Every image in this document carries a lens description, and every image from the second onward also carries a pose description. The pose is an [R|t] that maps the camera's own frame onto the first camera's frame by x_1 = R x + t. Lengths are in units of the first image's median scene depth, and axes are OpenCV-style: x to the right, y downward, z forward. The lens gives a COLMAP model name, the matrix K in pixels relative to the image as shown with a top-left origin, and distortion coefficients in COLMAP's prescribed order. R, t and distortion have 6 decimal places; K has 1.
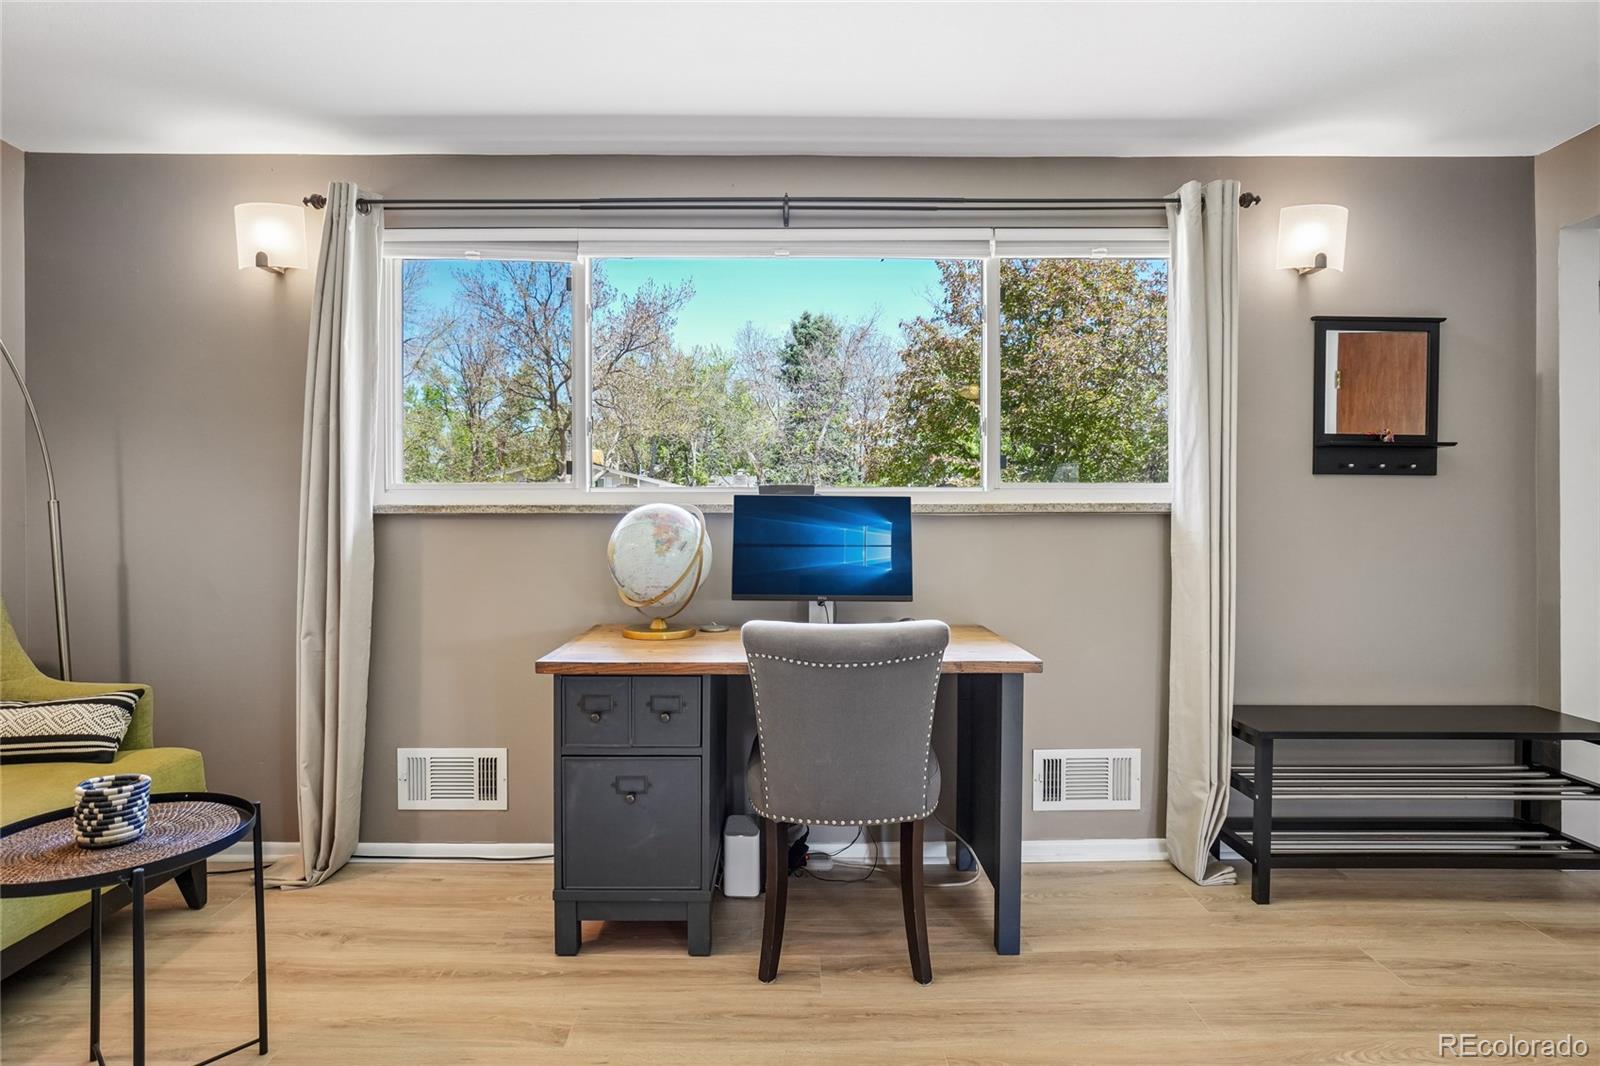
lens RADIAL K [[857.4, 0, 794.7], [0, 857.4, 526.0], [0, 0, 1]] dist [-0.040082, 0.023949]
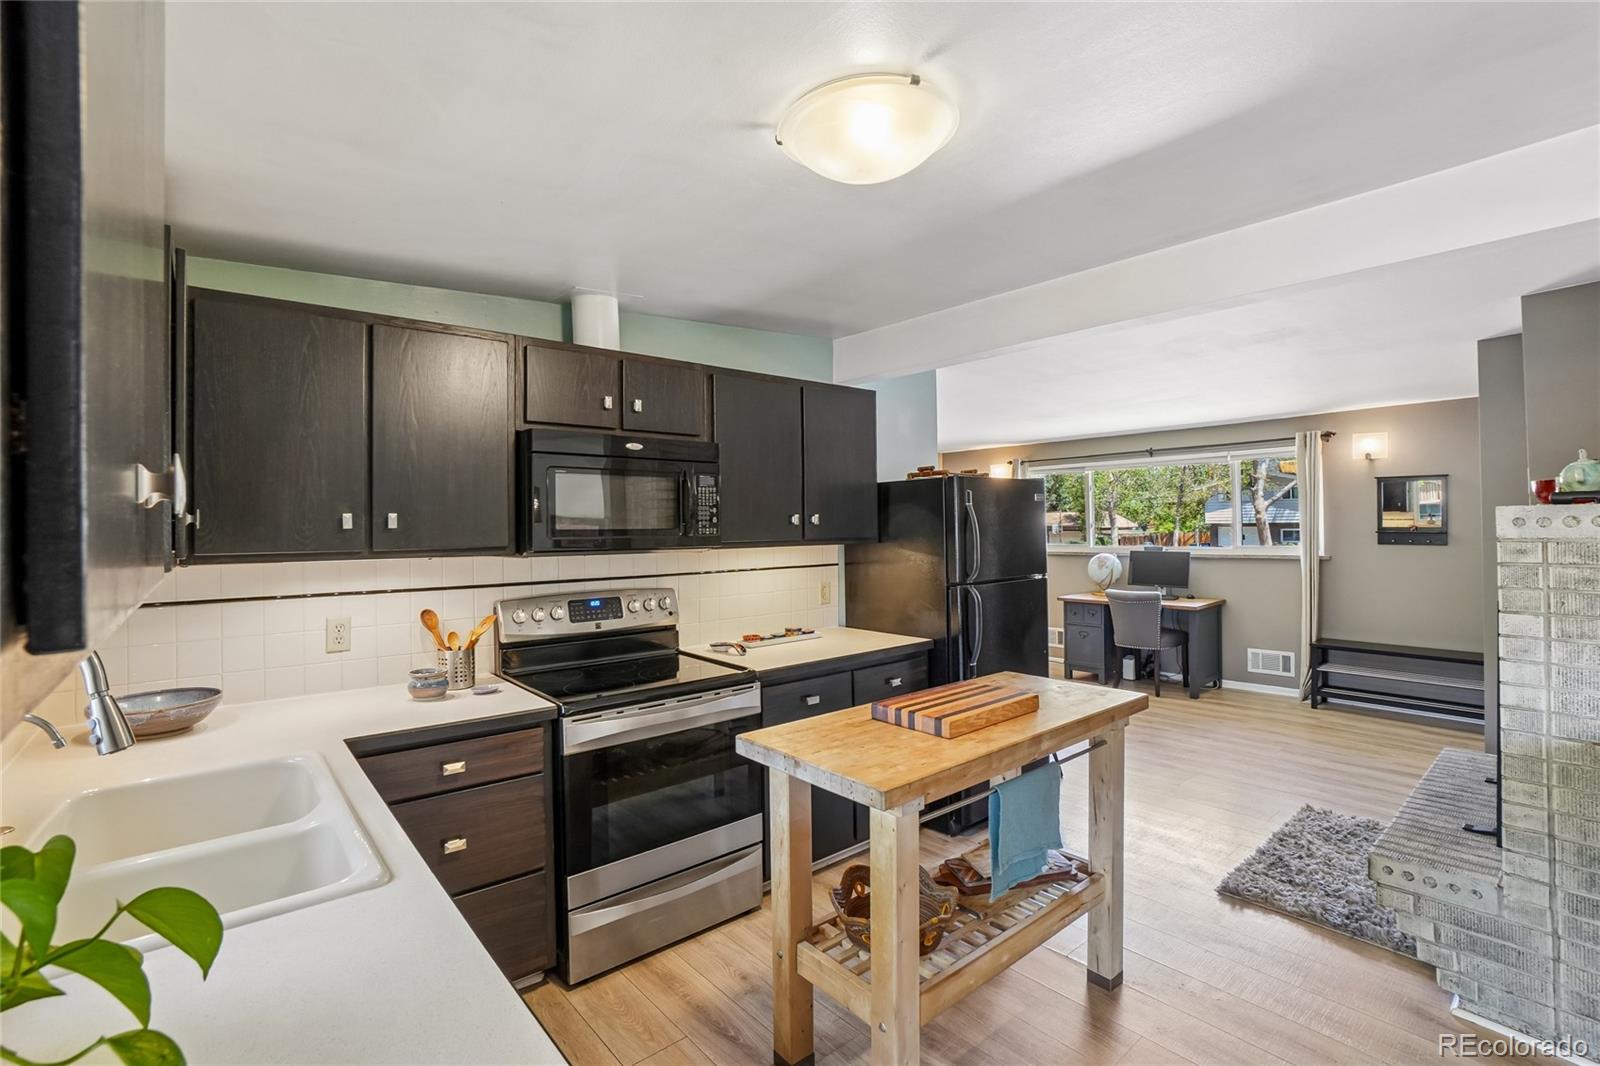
lens RADIAL K [[717.5, 0, 800.1], [0, 717.5, 524.6], [0, 0, 1]] dist [-0.063721, 0.024954]
pose [[0.639390, -0.013614, -0.768762, 1.123550], [0.007782, 0.999907, -0.011235, -0.111392], [0.768843, 0.001201, 0.639437, -1.525667]]
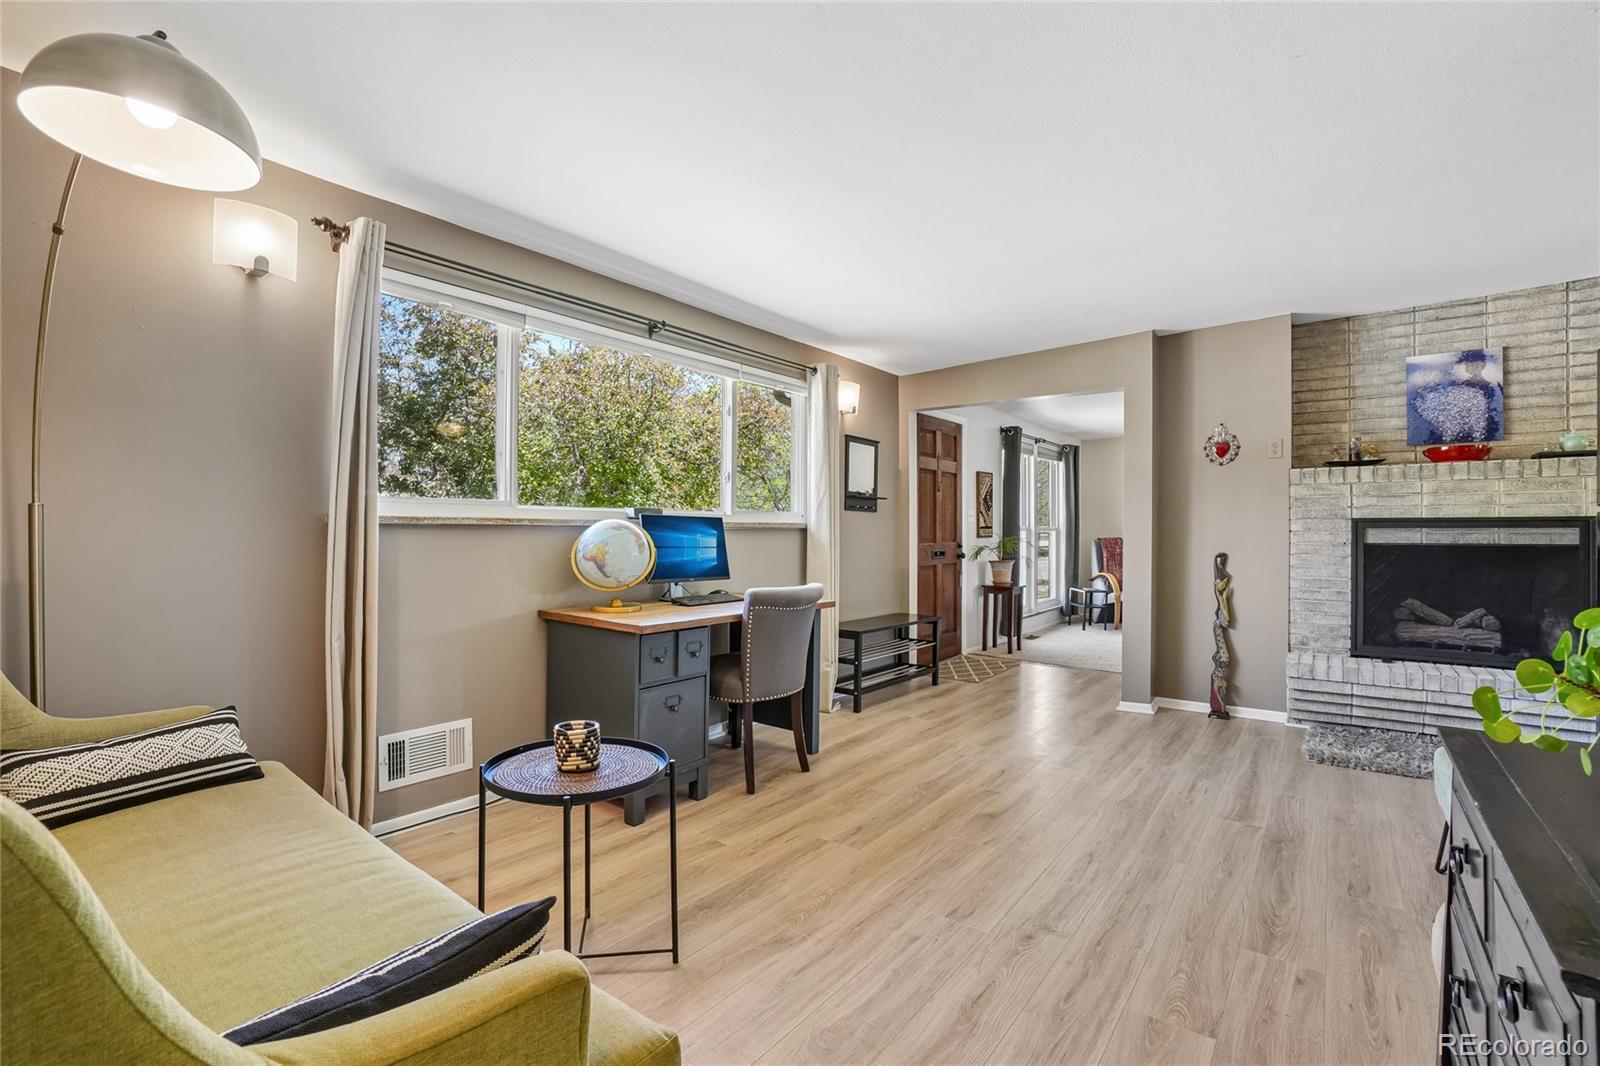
lens RADIAL K [[717.5, 0, 800.1], [0, 717.5, 524.6], [0, 0, 1]] dist [-0.063721, 0.024954]
pose [[0.611096, 0.012039, 0.791465, -0.890215], [0.001370, 0.999867, -0.016266, 0.003030], [-0.791555, 0.011024, 0.610999, 0.015318]]
